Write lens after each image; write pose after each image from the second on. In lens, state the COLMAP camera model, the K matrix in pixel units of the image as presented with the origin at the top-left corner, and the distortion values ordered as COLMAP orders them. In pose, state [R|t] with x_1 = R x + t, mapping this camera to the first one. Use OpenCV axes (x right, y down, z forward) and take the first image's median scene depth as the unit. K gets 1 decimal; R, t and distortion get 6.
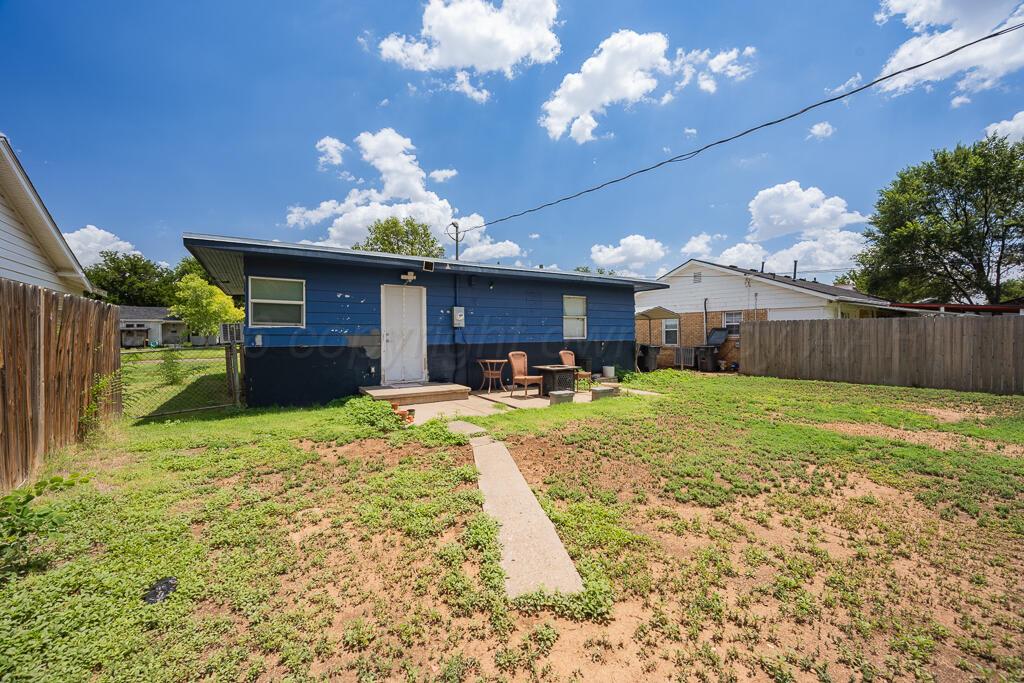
lens RADIAL K [[398.6, 0, 512.0], [0, 398.6, 341.5], [0, 0, 1]] dist [-0.000006, -0.000005]
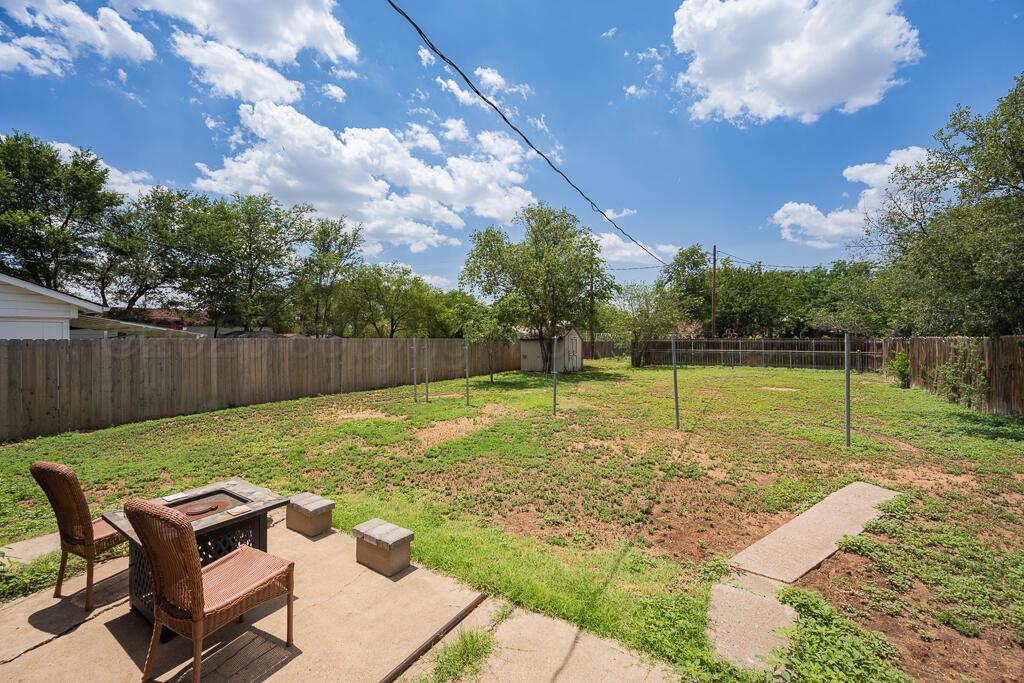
lens RADIAL K [[405.1, 0, 512.0], [0, 405.1, 341.5], [0, 0, 1]] dist [0.001200, 0.000009]
pose [[-0.414523, -0.003745, 0.910031, -0.247473], [0.023891, 0.999602, 0.014996, -0.055824], [-0.909725, 0.027958, -0.414269, 0.838499]]
